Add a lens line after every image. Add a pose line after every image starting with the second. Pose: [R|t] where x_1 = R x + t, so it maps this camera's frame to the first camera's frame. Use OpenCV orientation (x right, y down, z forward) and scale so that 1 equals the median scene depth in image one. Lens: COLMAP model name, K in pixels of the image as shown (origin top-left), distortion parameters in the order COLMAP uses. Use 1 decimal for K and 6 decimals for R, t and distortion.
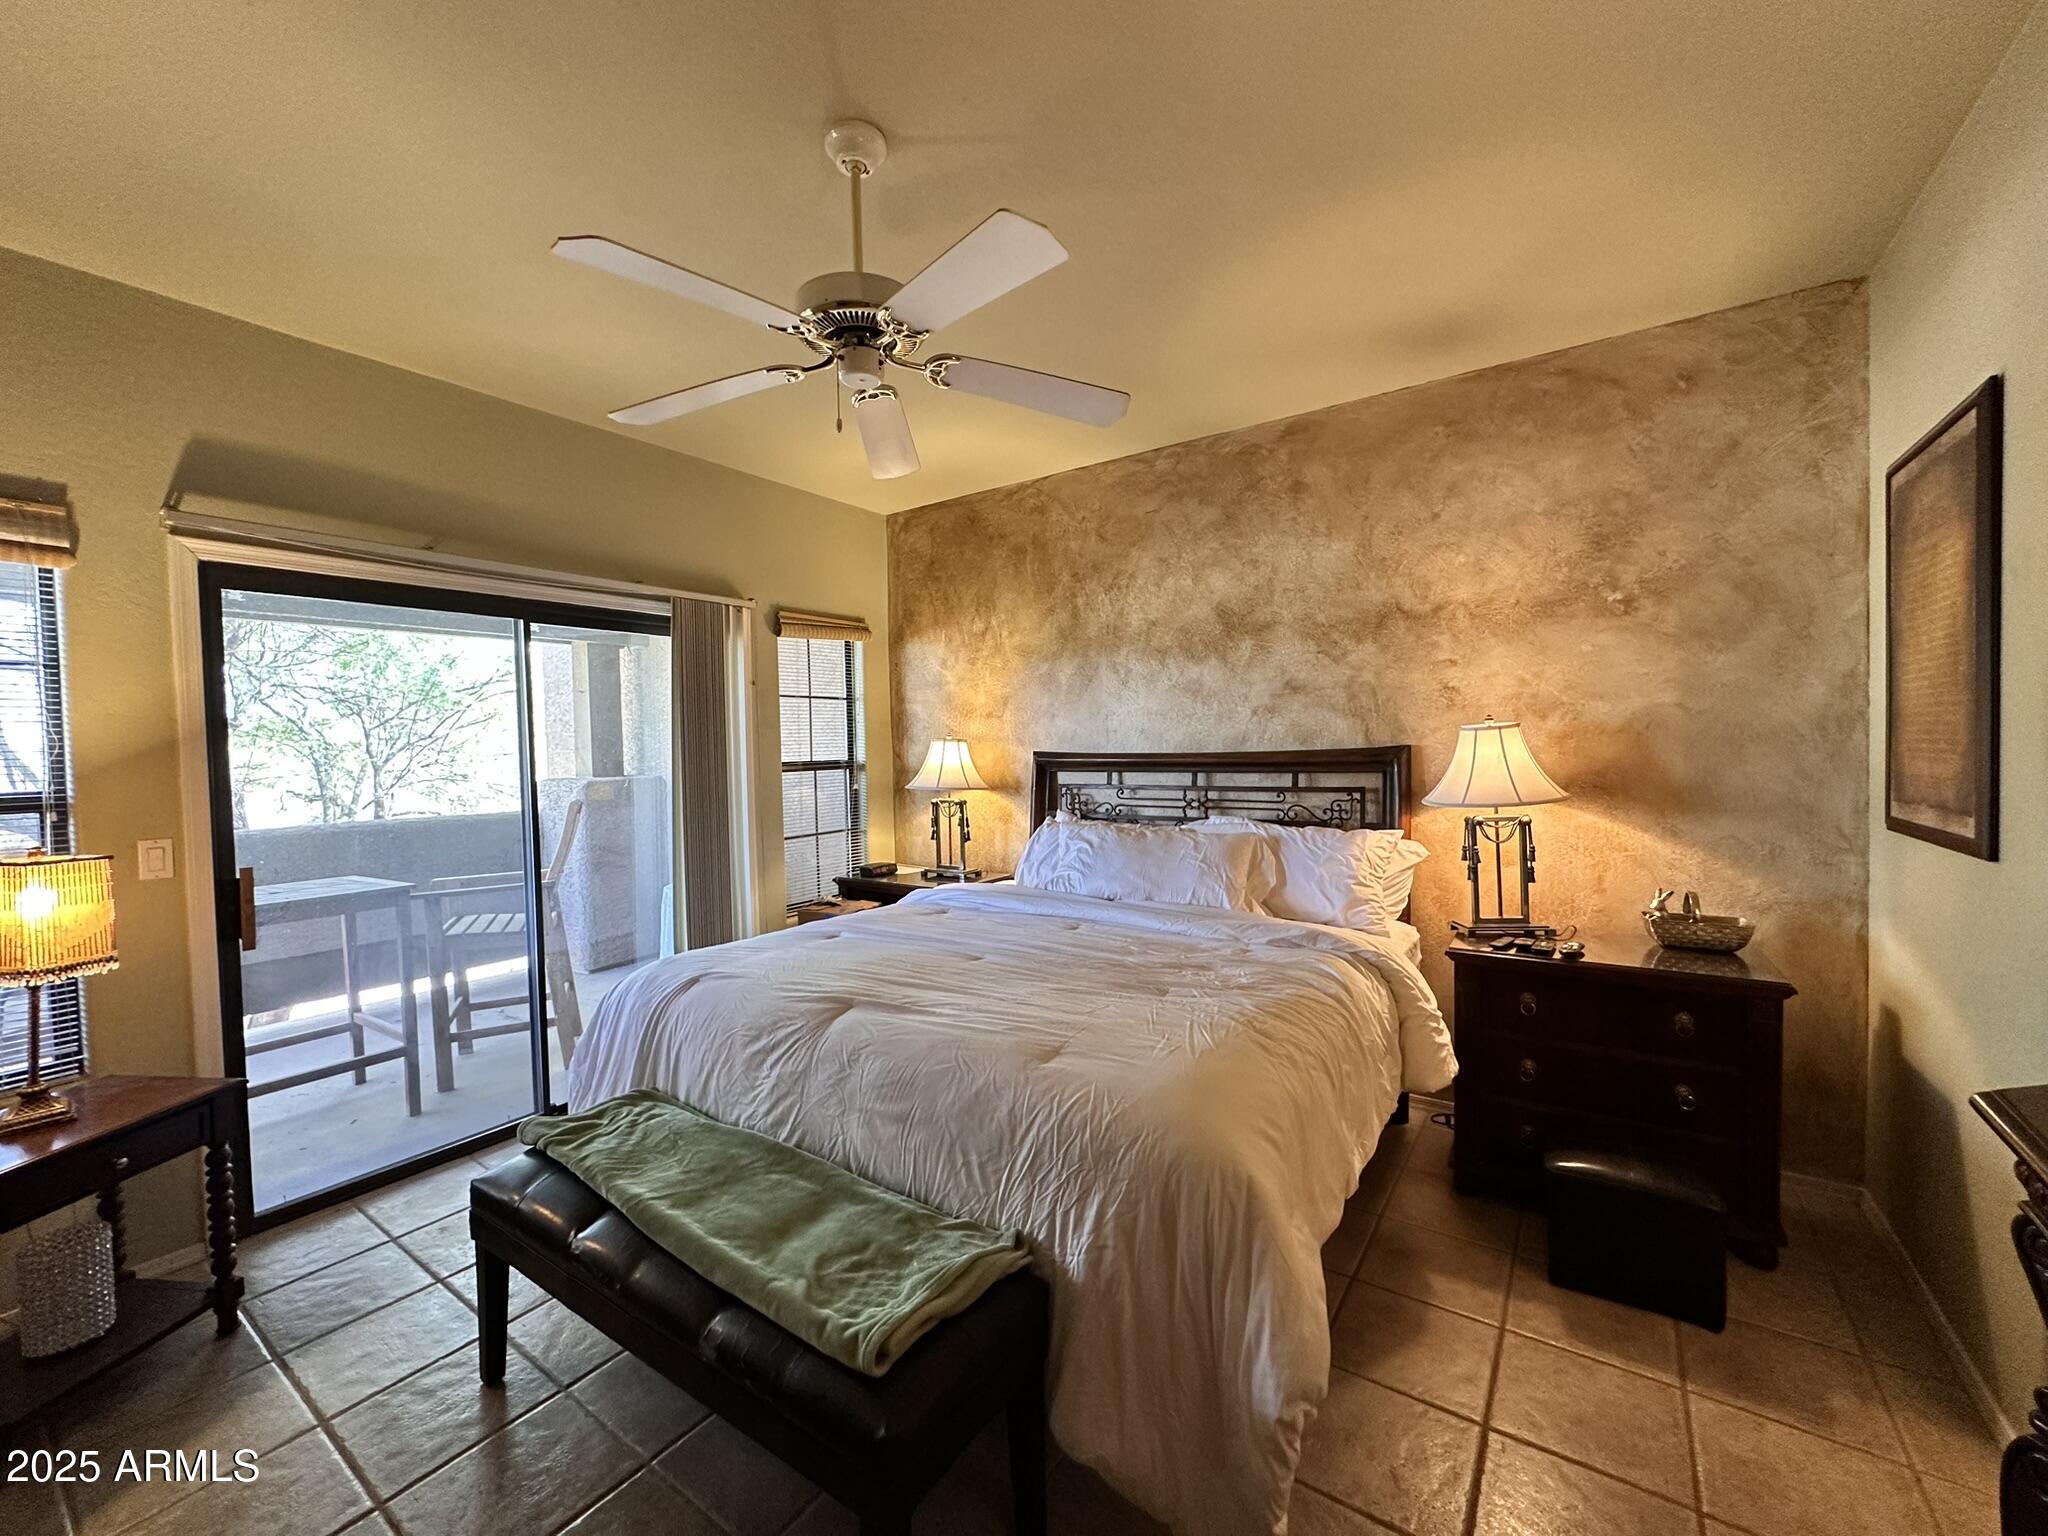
lens RADIAL K [[814.9, 0, 1030.7], [0, 814.9, 772.9], [0, 0, 1]] dist [-0.003194, -0.000075]
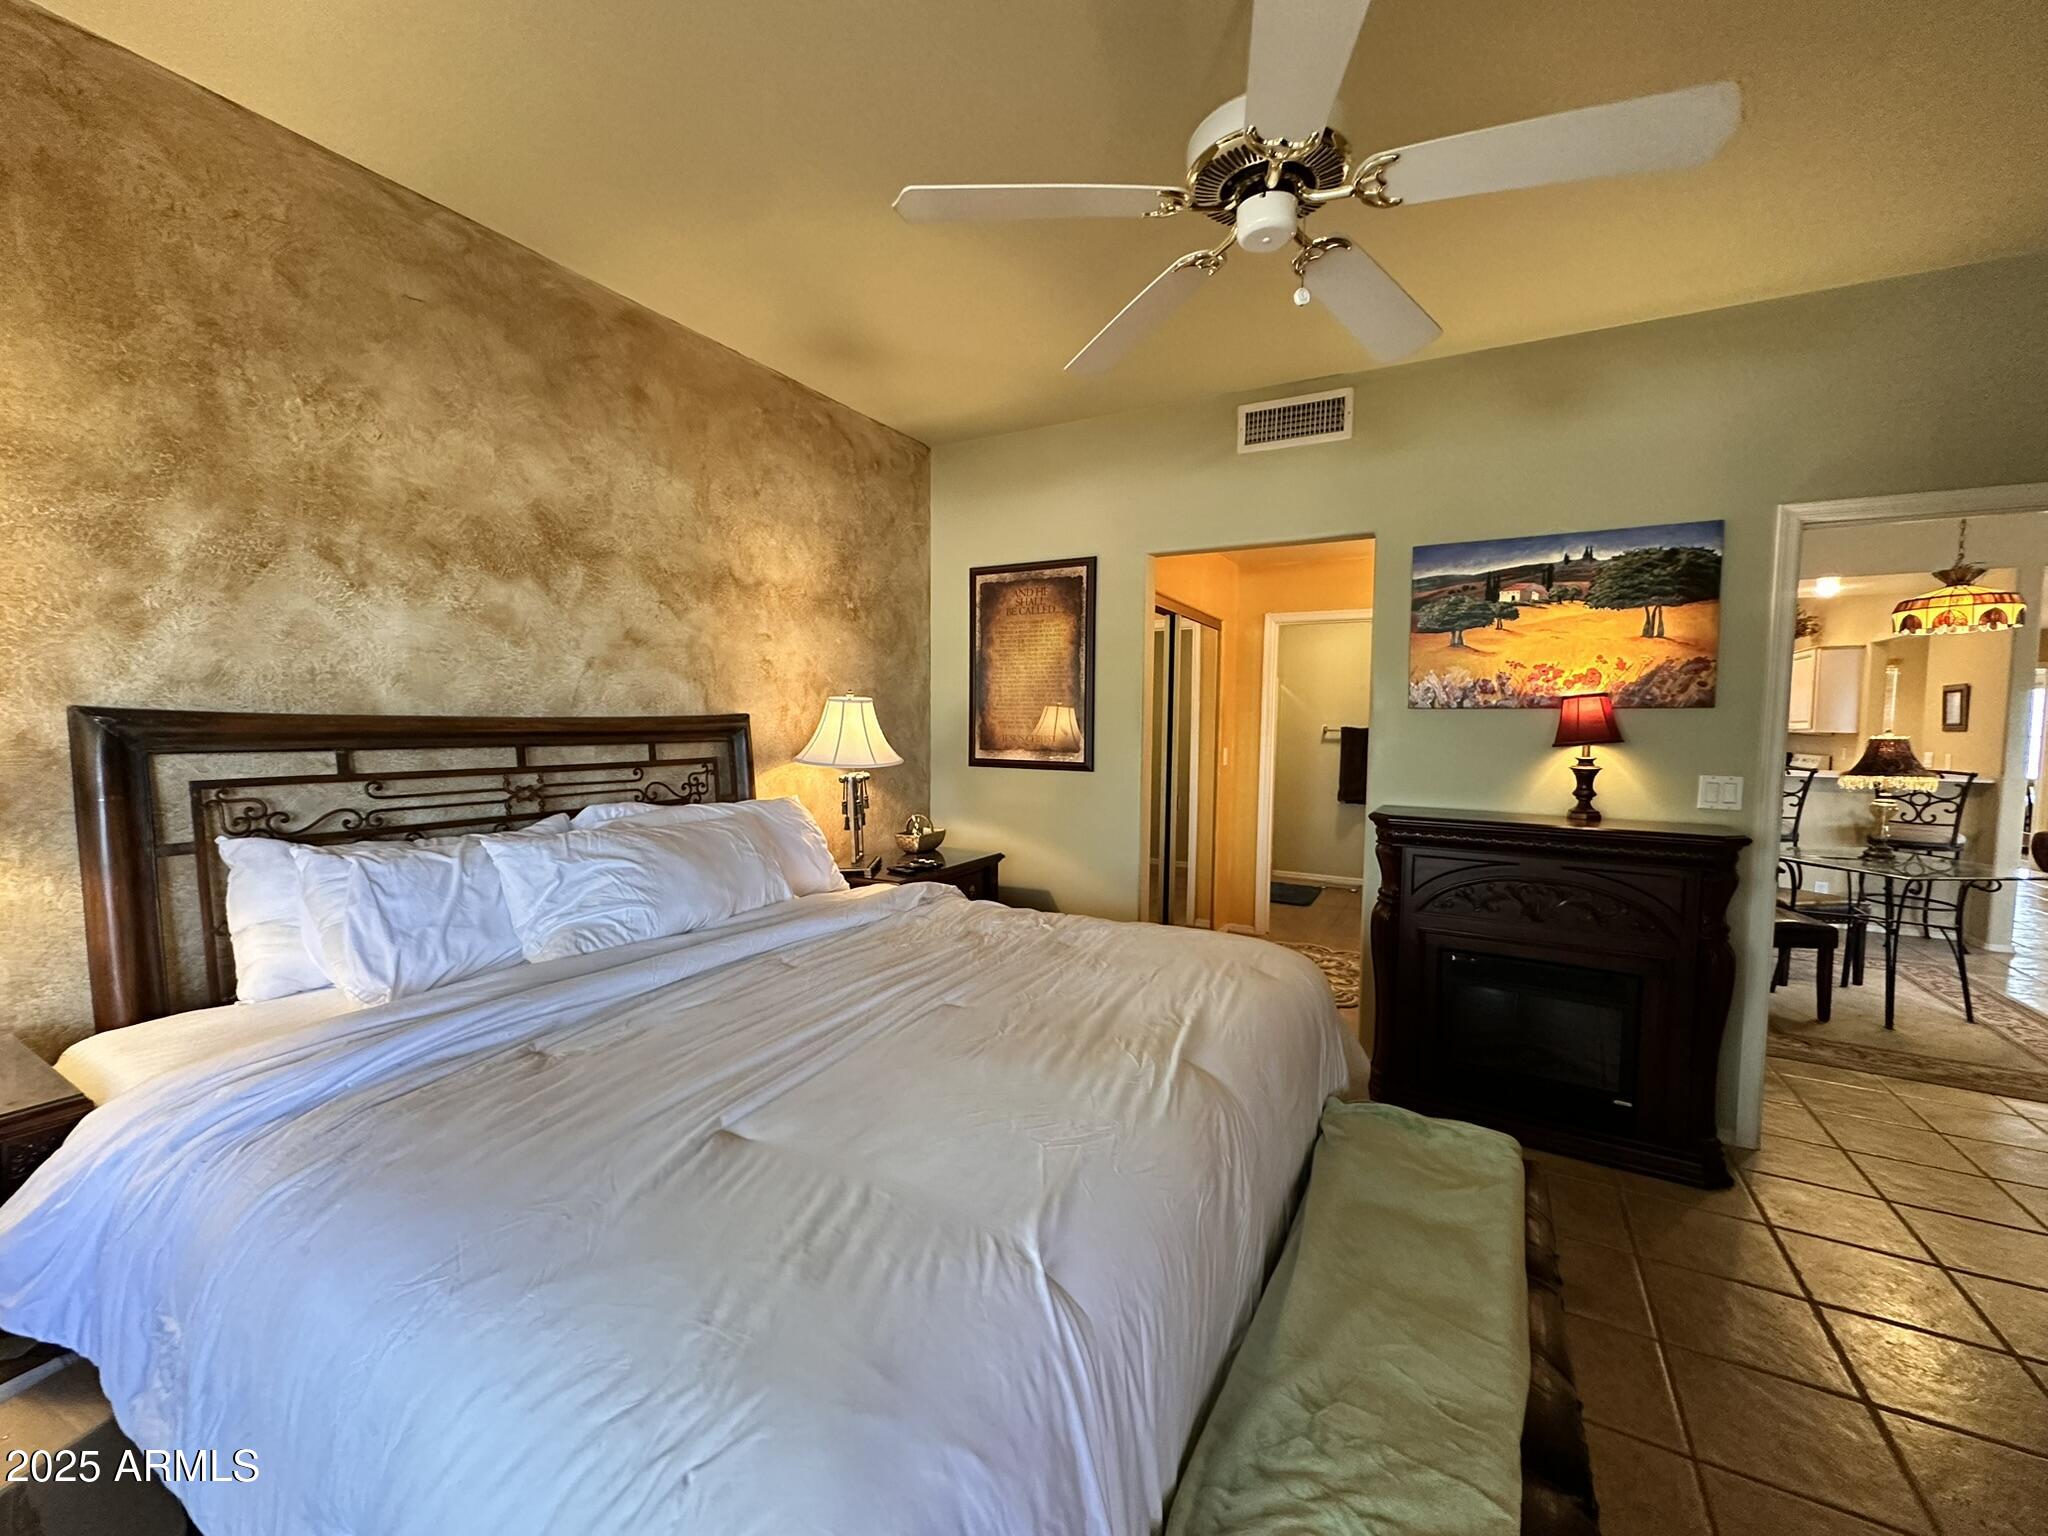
lens RADIAL K [[814.9, 0, 1015.0], [0, 814.9, 769.1], [0, 0, 1]] dist [-0.003194, -0.000075]
pose [[-0.082200, -0.043974, 0.995645, -0.531092], [0.024286, 0.998641, 0.046111, -0.003524], [-0.996320, 0.027971, -0.081020, 0.699696]]
